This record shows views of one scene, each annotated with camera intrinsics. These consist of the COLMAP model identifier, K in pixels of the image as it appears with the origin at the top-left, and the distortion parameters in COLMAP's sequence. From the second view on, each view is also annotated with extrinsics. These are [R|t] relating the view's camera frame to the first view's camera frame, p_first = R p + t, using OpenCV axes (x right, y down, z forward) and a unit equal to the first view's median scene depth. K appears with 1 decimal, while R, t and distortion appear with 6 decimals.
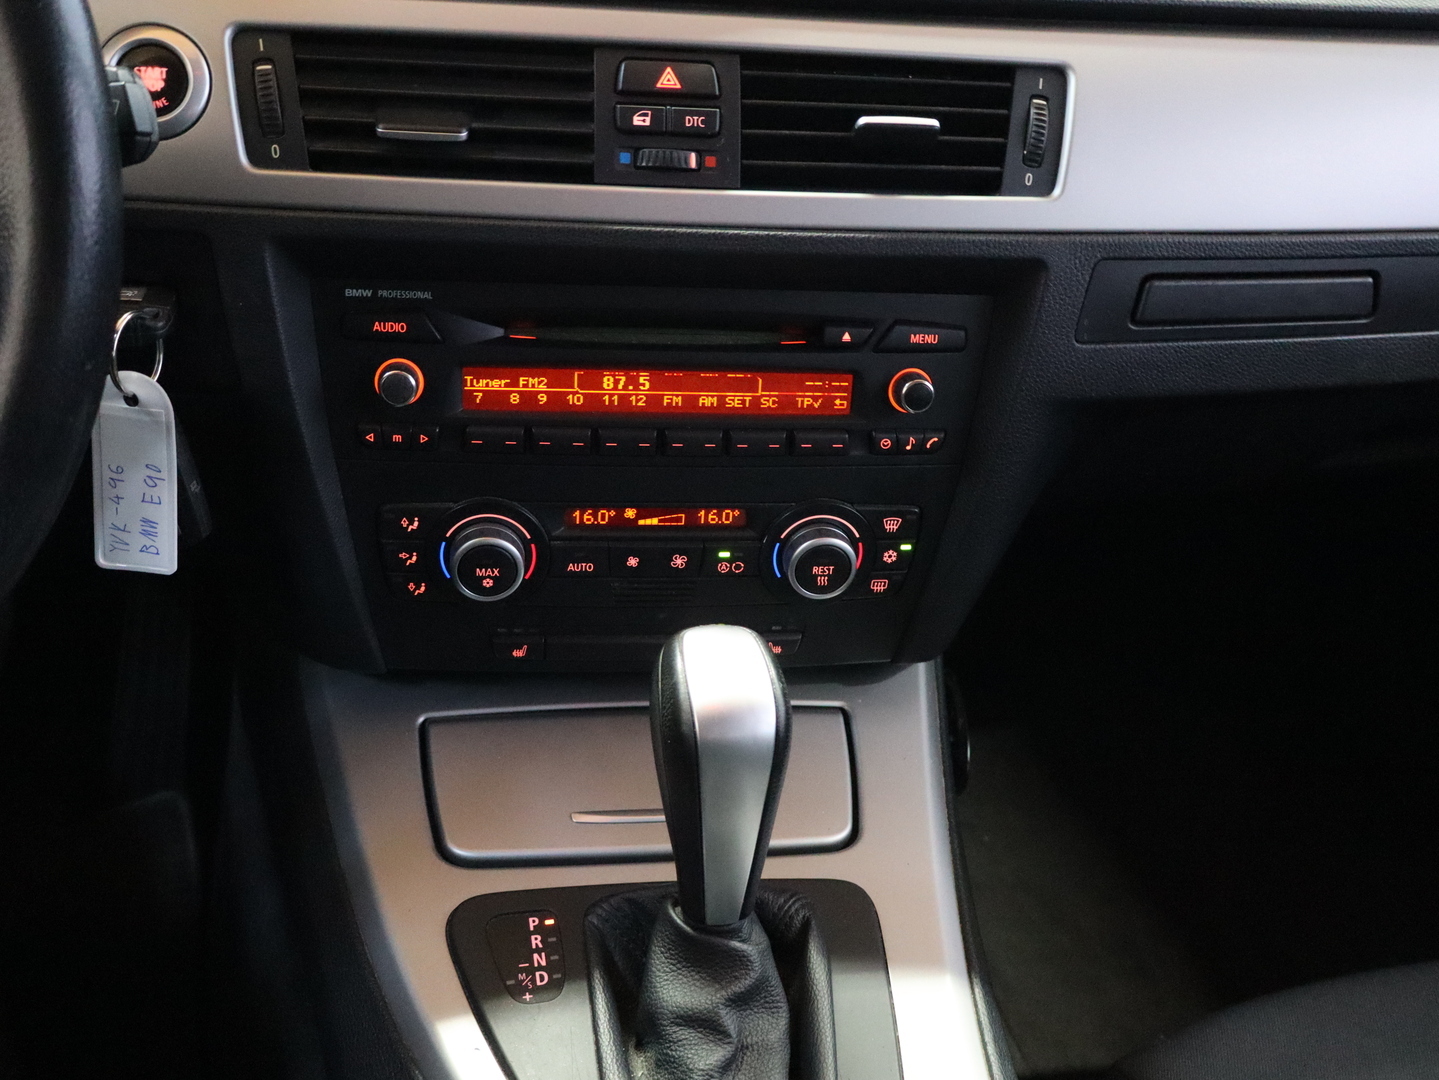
lens RADIAL K [[1577.2, 0, 719.6], [0, 1577.2, 540.1], [0, 0, 1]] dist [0.085011, 0.000000]
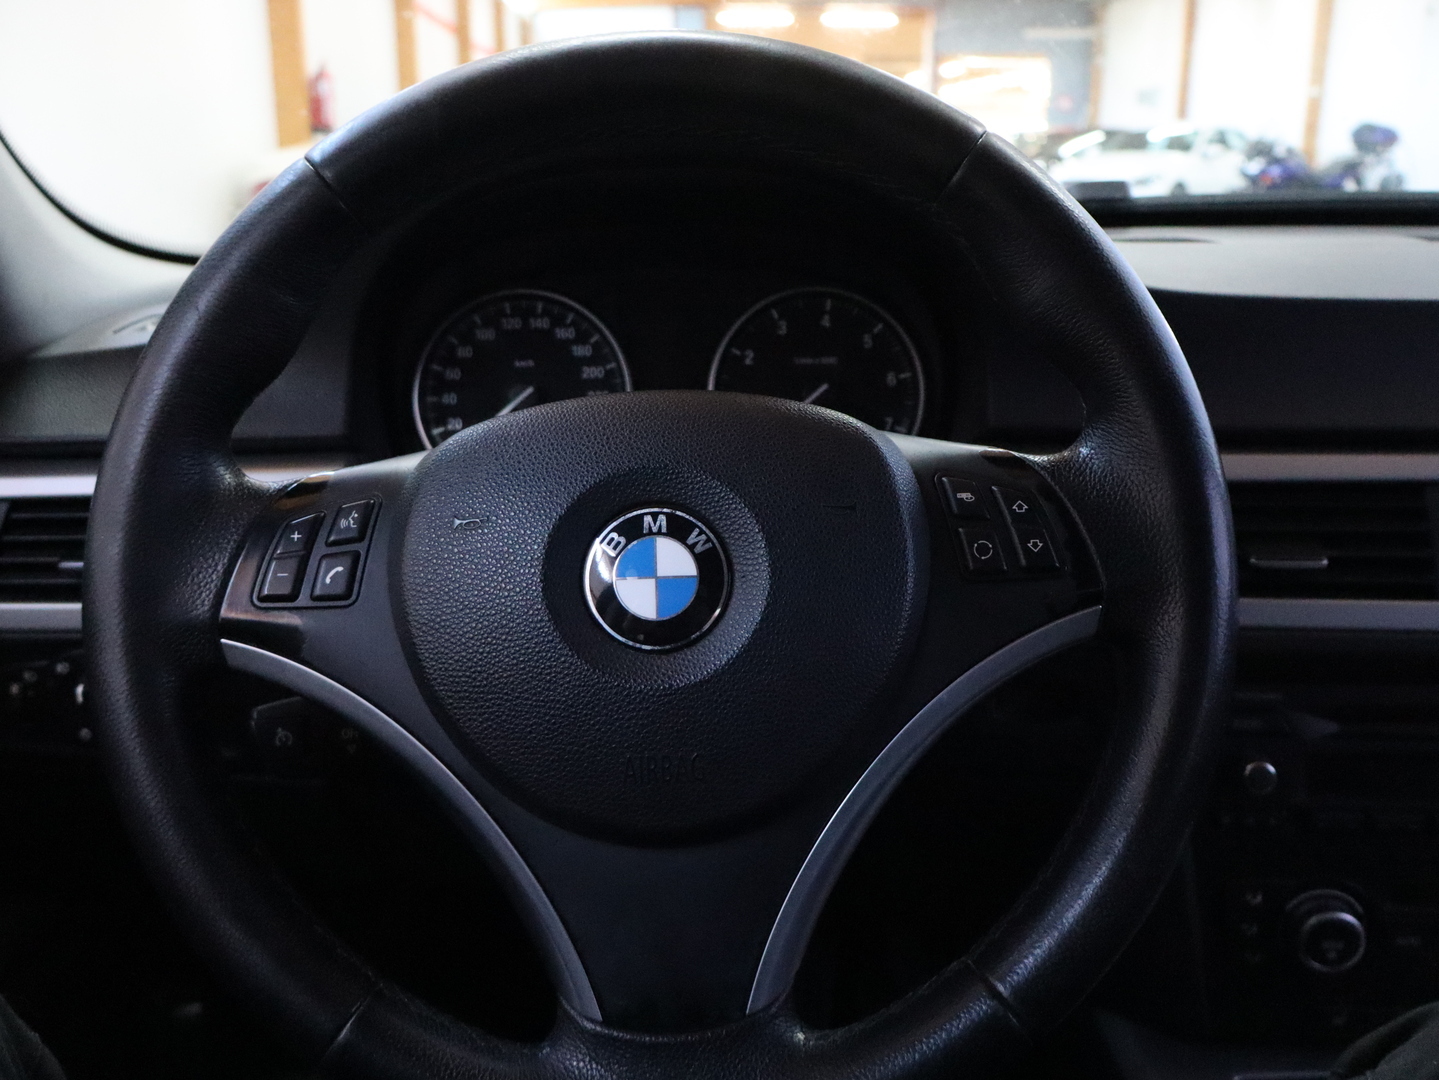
lens RADIAL K [[1366.6, 0, 720.5], [0, 1366.6, 539.6], [0, 0, 1]] dist [0.009287, 0.000000]
pose [[0.983749, -0.033558, -0.176384, -0.385923], [-0.013289, 0.966076, -0.257917, -0.000445], [0.179056, 0.256070, 0.949930, -0.054588]]
